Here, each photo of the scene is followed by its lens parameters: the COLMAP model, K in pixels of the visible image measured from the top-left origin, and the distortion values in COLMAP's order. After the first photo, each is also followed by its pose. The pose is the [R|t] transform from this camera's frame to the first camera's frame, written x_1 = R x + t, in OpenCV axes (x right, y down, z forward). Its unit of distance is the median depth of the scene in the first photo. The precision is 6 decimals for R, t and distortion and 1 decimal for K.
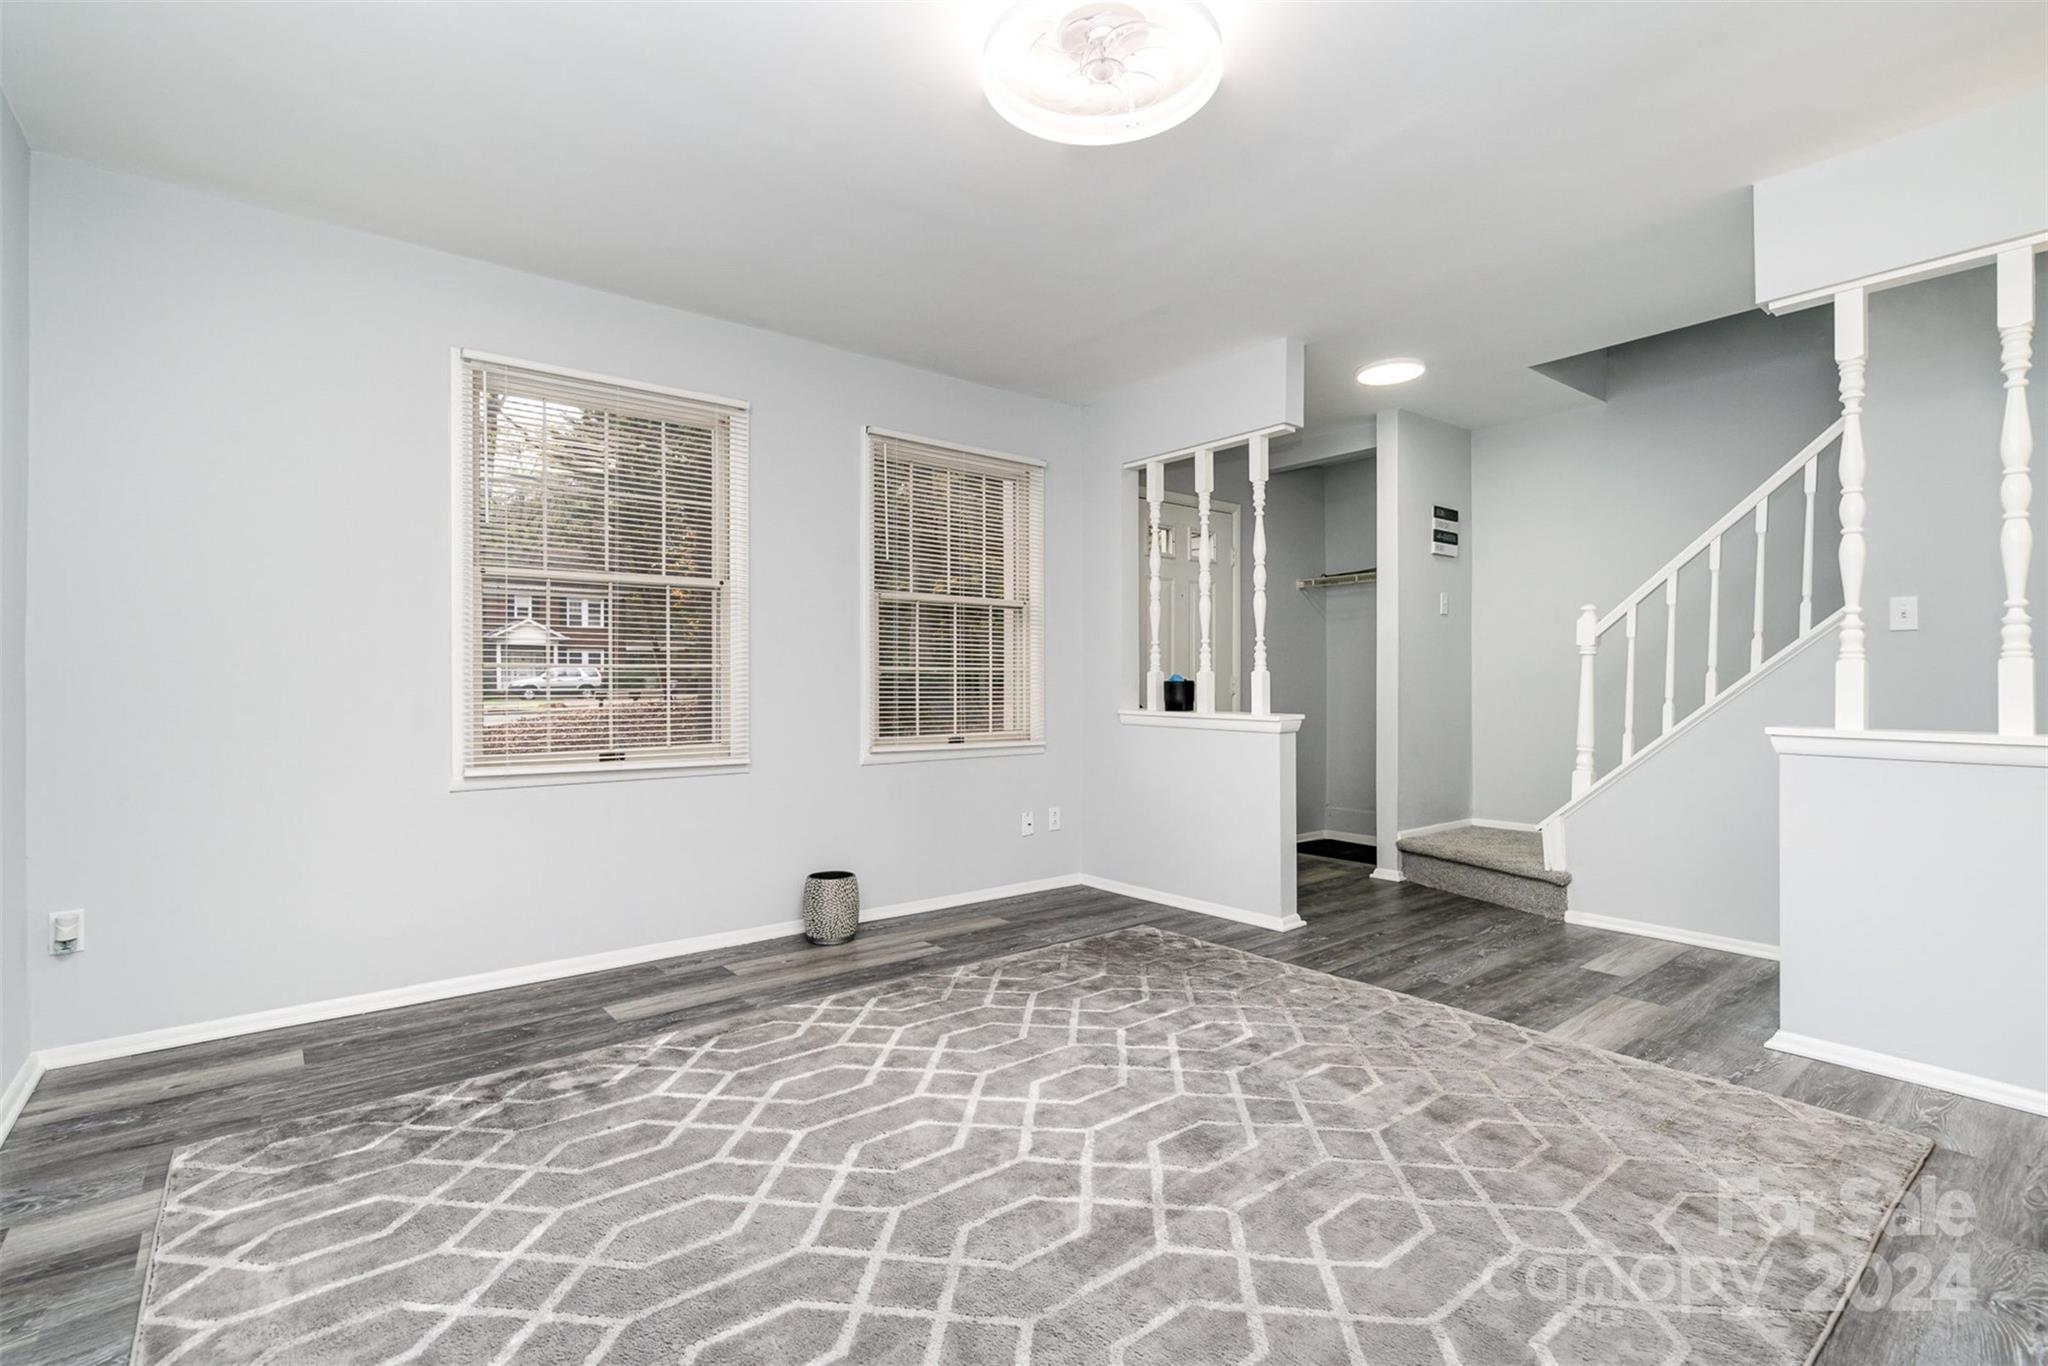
lens RADIAL K [[929.9, 0, 1007.0], [0, 929.9, 679.2], [0, 0, 1]] dist [0.001170, -0.000621]
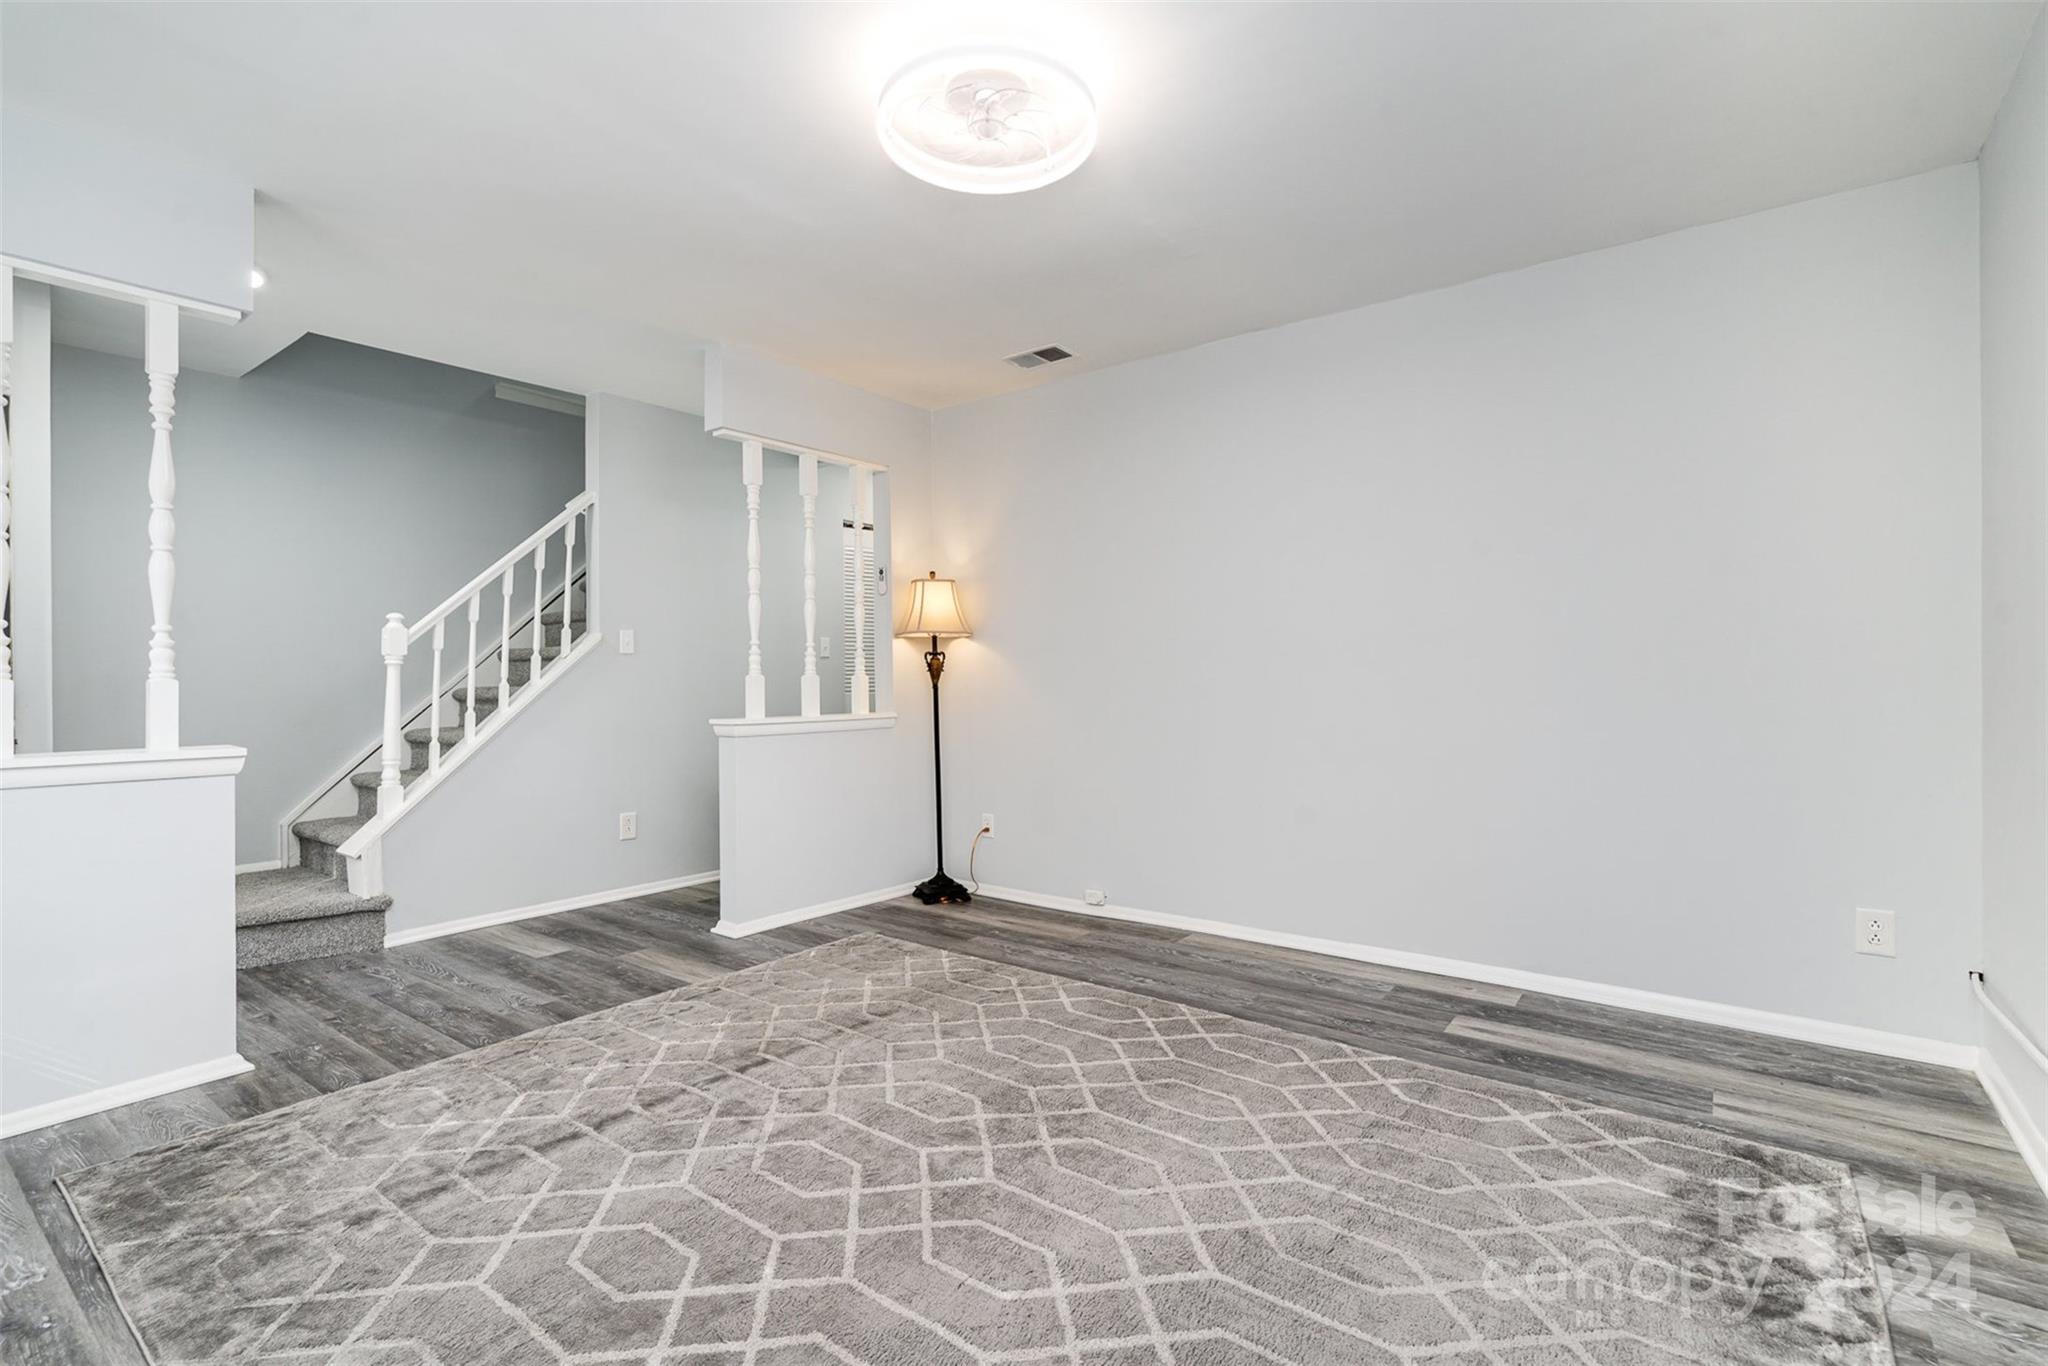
lens RADIAL K [[946.5, 0, 1024.0], [0, 946.5, 683.0], [0, 0, 1]] dist [-0.002219, 0.000938]
pose [[-0.239758, 0.007029, 0.970807, -0.566447], [0.016072, 0.999865, -0.003270, 0.005188], [-0.970700, 0.014819, -0.239839, 0.706766]]
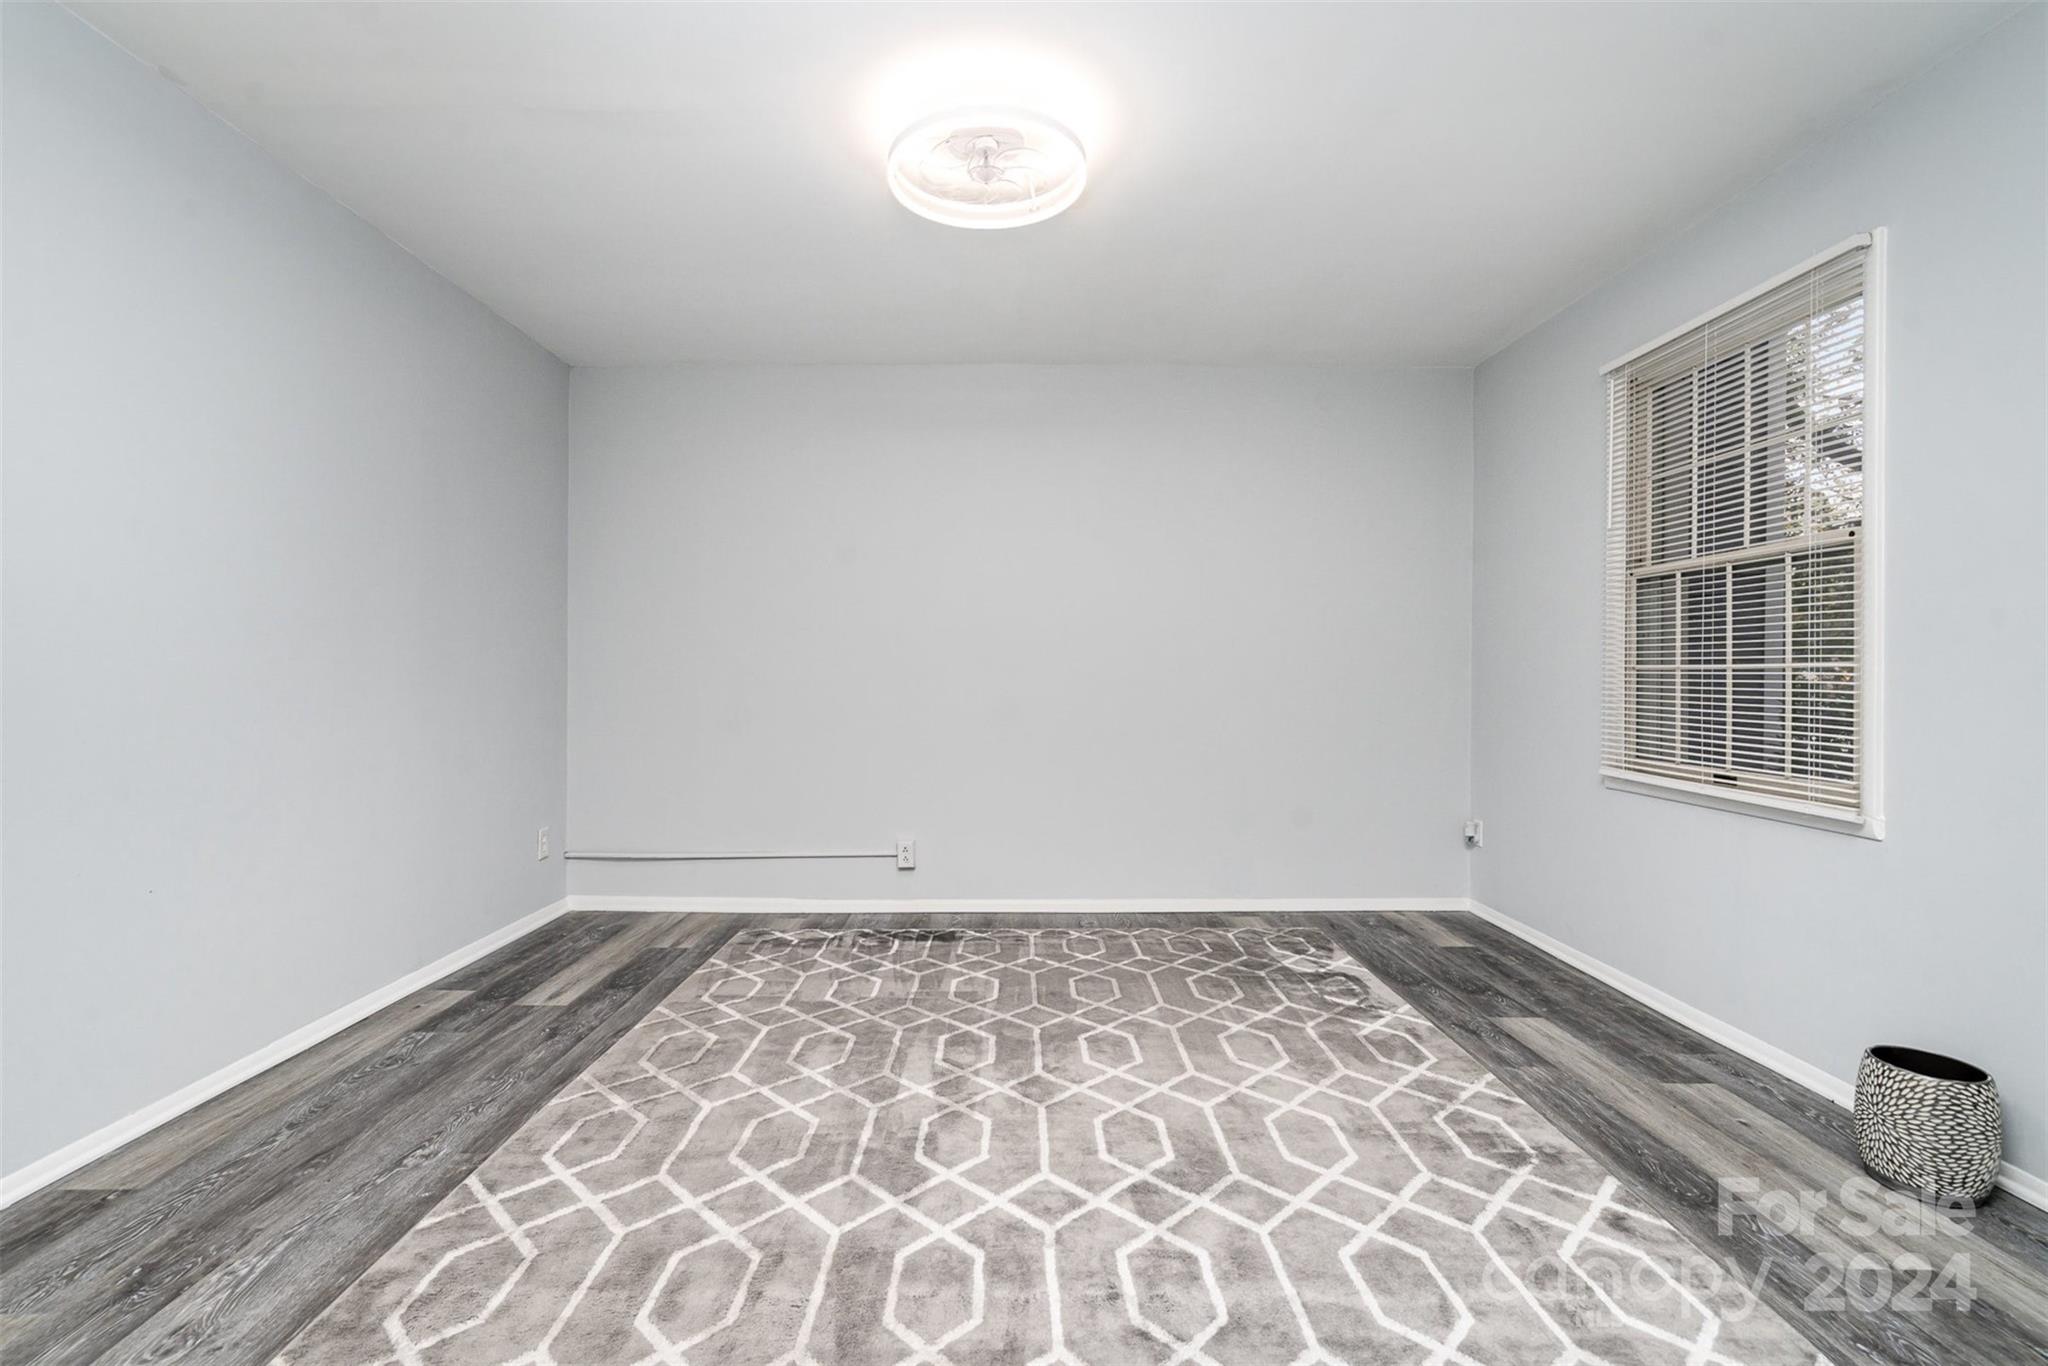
lens RADIAL K [[946.5, 0, 1024.0], [0, 946.5, 683.0], [0, 0, 1]] dist [-0.002219, 0.000938]
pose [[-0.601883, 0.004977, -0.798569, 0.605387], [-0.010342, 0.999848, 0.014027, -0.005854], [0.798517, 0.016702, -0.601740, 1.028648]]
